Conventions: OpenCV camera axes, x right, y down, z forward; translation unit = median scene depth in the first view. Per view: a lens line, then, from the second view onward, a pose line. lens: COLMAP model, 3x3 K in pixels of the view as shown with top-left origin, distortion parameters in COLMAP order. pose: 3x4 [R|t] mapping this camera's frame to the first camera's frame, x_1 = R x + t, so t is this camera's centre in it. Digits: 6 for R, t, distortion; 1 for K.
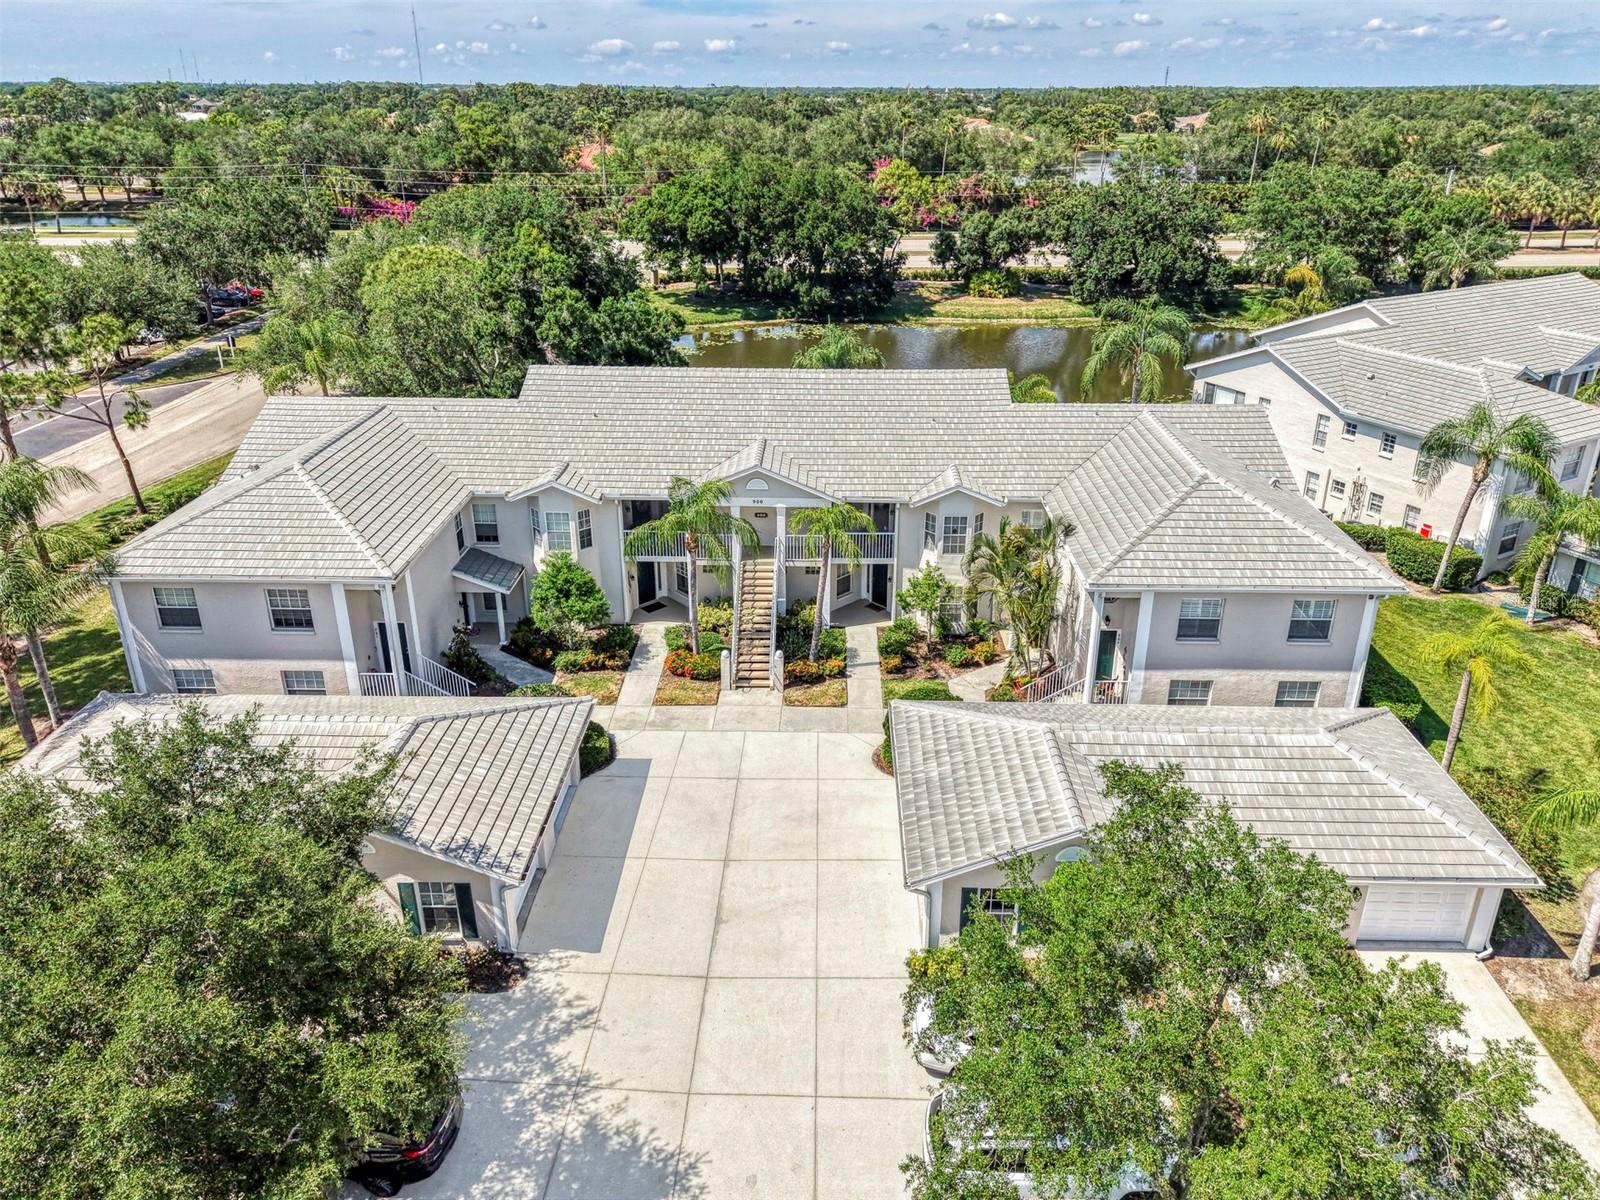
lens RADIAL K [[1075.6, 0, 811.6], [0, 1075.6, 584.6], [0, 0, 1]] dist [0.019157, -0.020981]
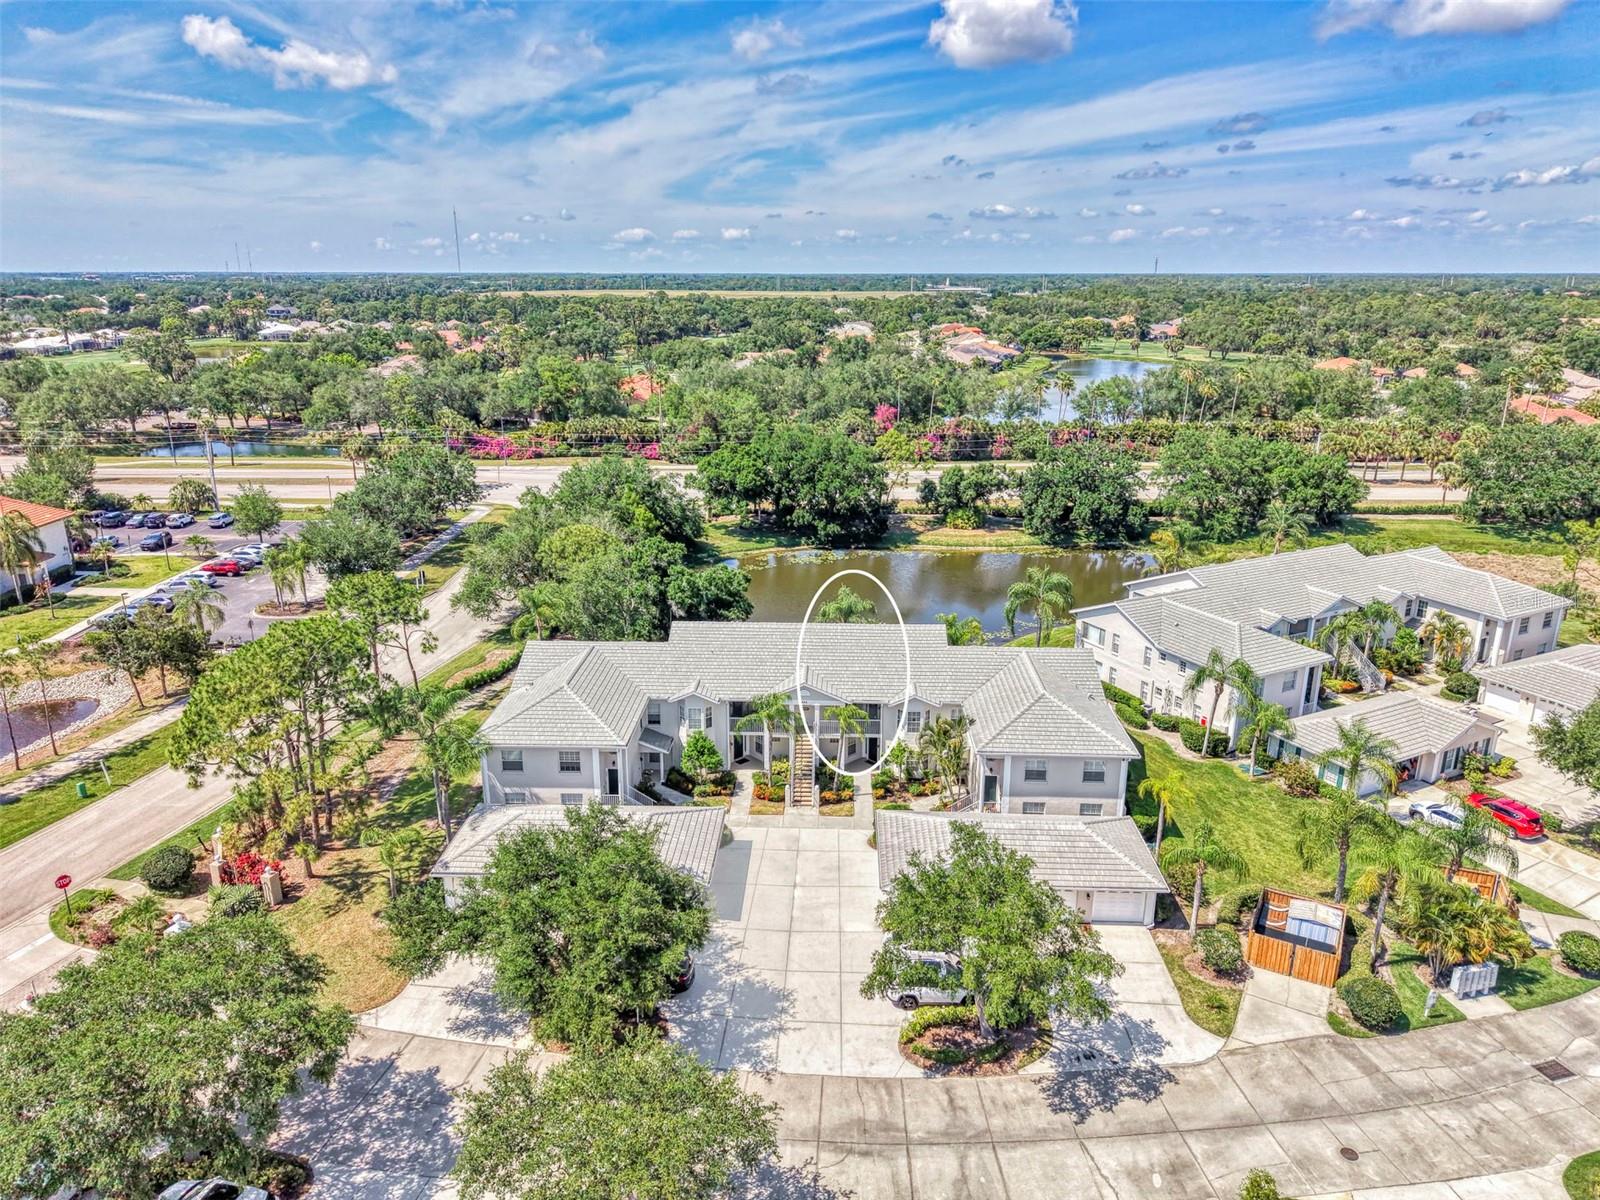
lens RADIAL K [[1075.6, 0, 785.2], [0, 1075.6, 596.2], [0, 0, 1]] dist [0.019157, -0.020981]
pose [[0.999492, 0.004714, -0.031510, -0.022959], [-0.009054, 0.990241, -0.139068, -0.002733], [0.030547, 0.139282, 0.989781, -0.724847]]
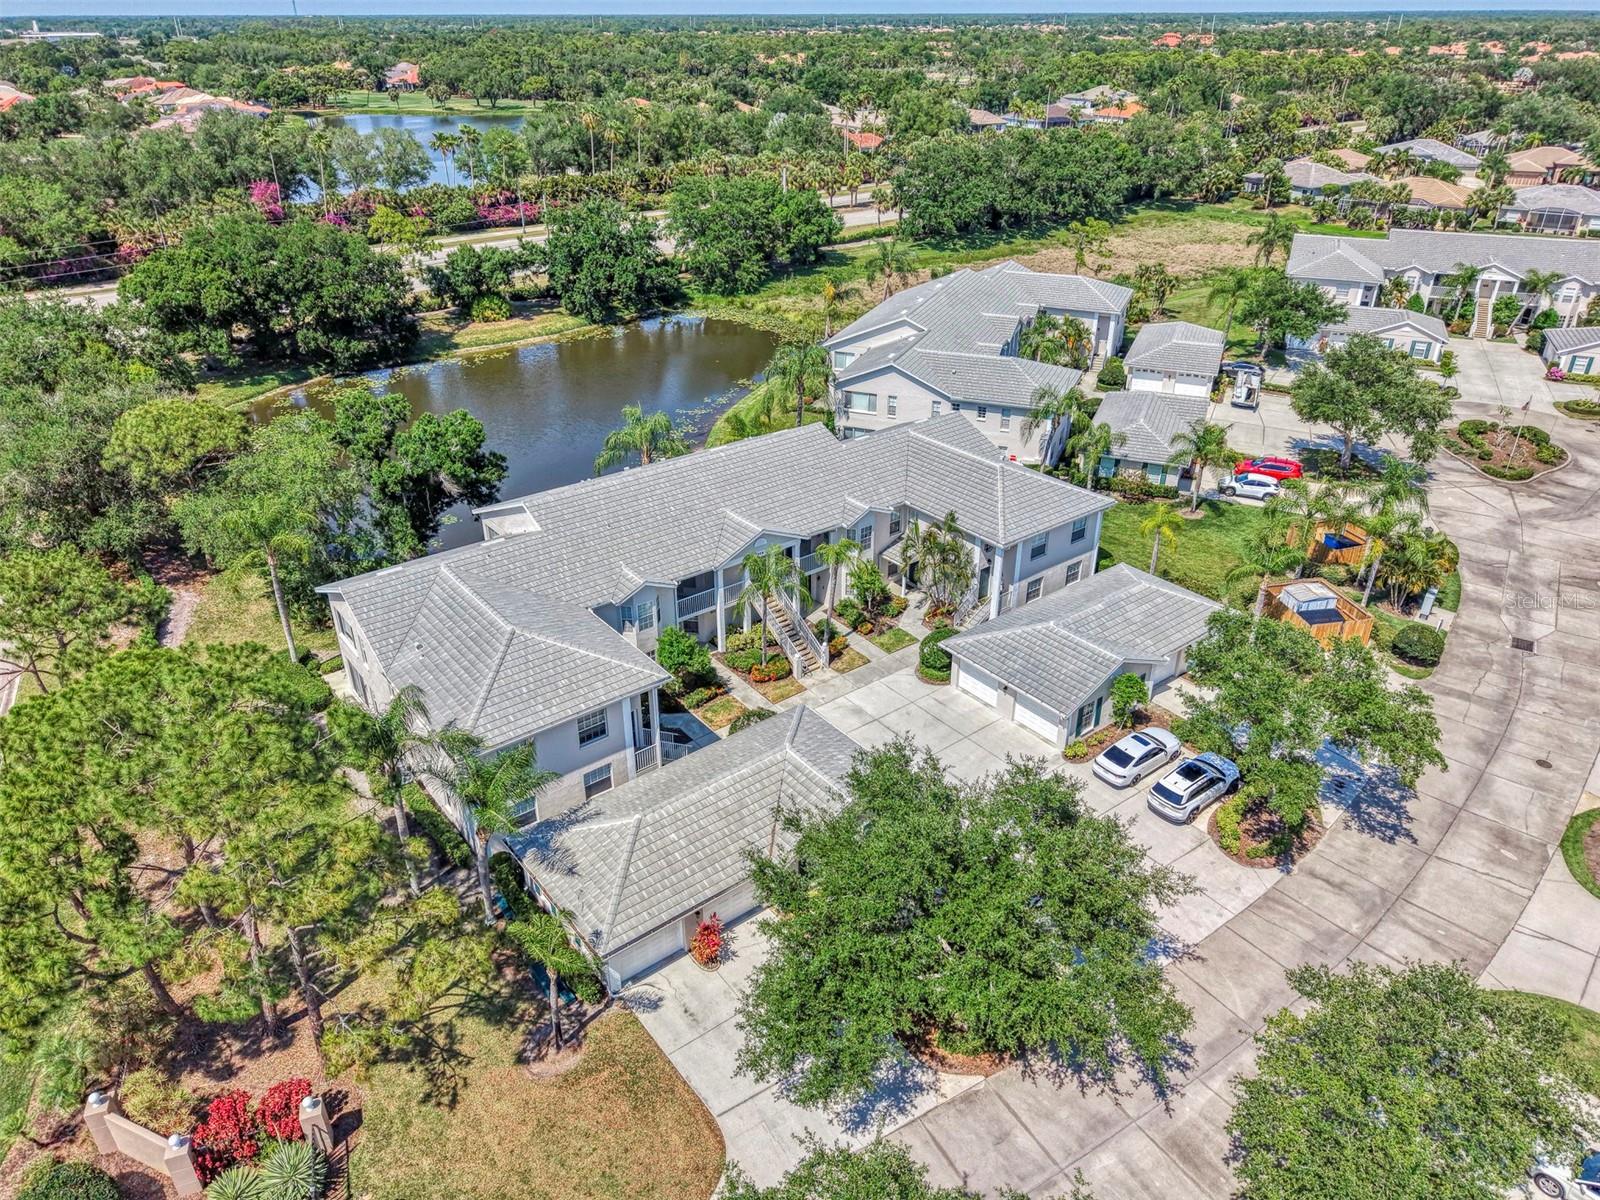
lens RADIAL K [[1075.6, 0, 794.3], [0, 1075.6, 603.1], [0, 0, 1]] dist [0.019157, -0.020981]
pose [[0.776688, -0.306108, 0.550504, -0.725996], [0.267190, 0.951558, 0.152144, -0.191937], [-0.570408, 0.028920, 0.820852, -0.189535]]
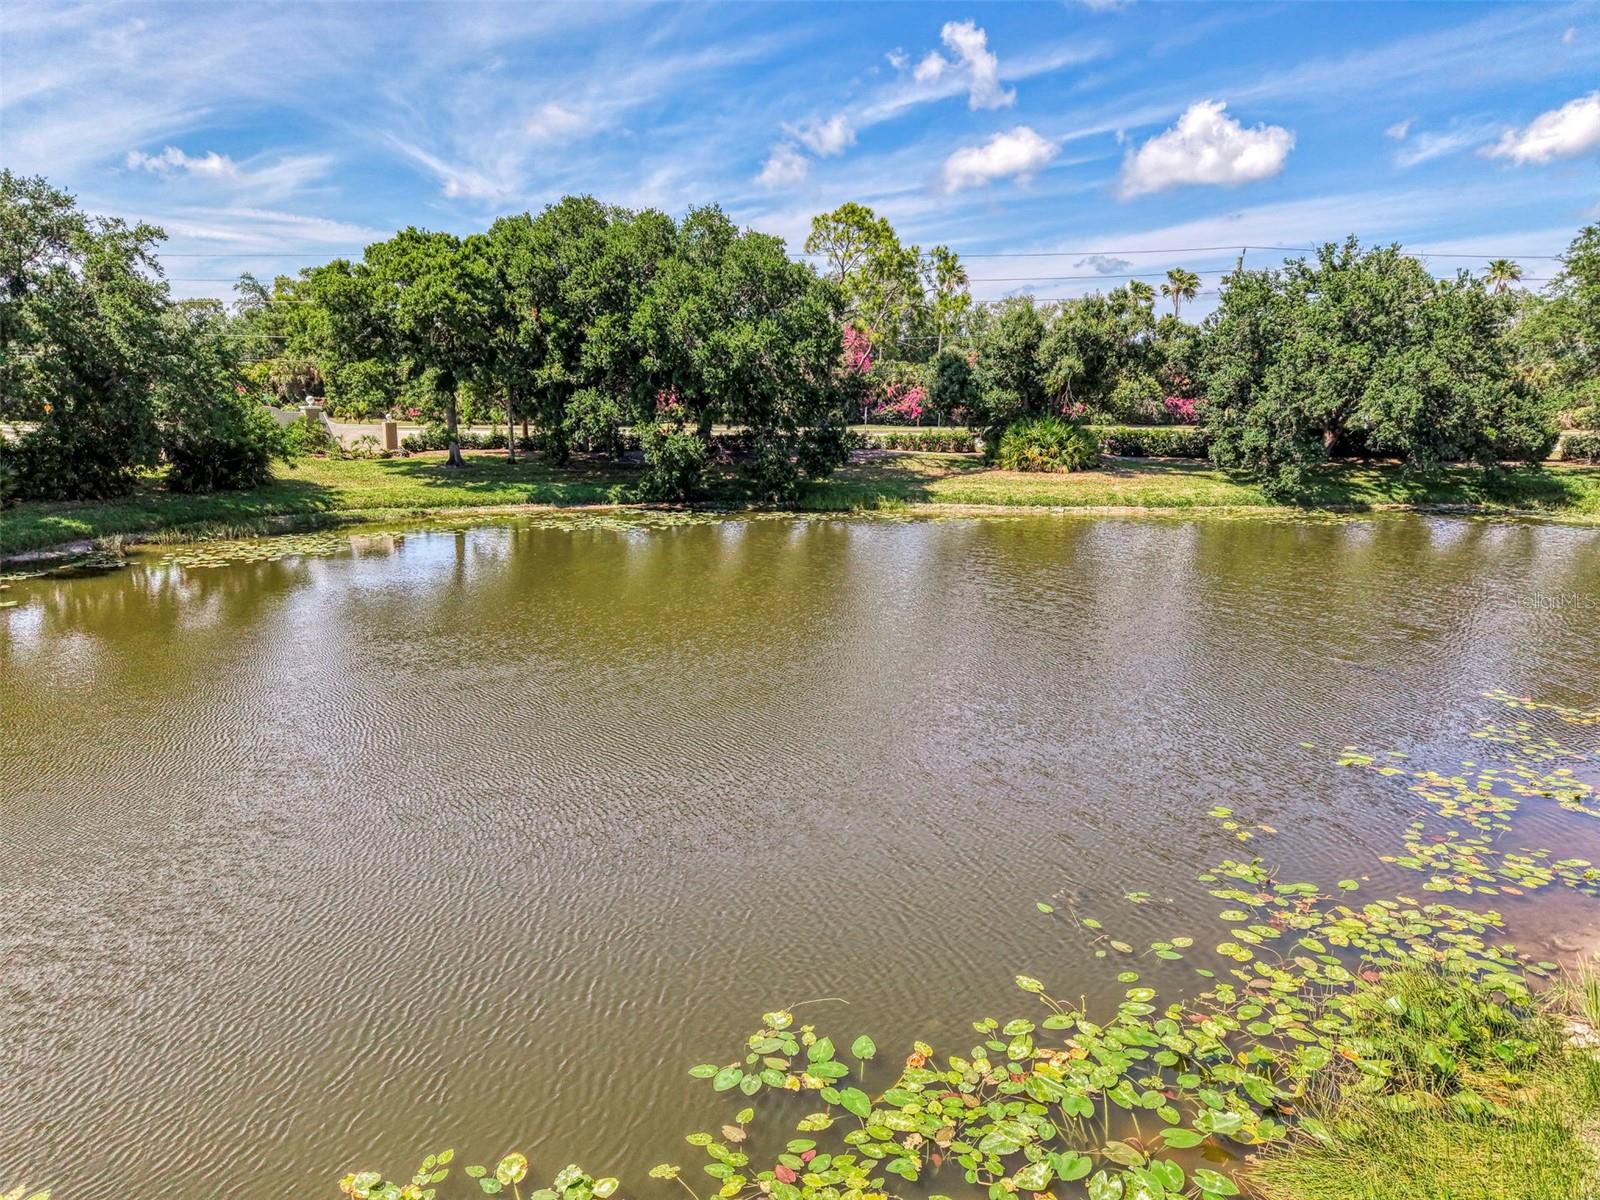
lens RADIAL K [[1075.6, 0, 801.4], [0, 1075.6, 605.2], [0, 0, 1]] dist [0.019157, -0.020981]
pose [[0.999919, 0.007361, -0.010369, 0.147837], [-0.009547, 0.973196, -0.229780, -0.226473], [0.008400, 0.229860, 0.973187, 1.313355]]
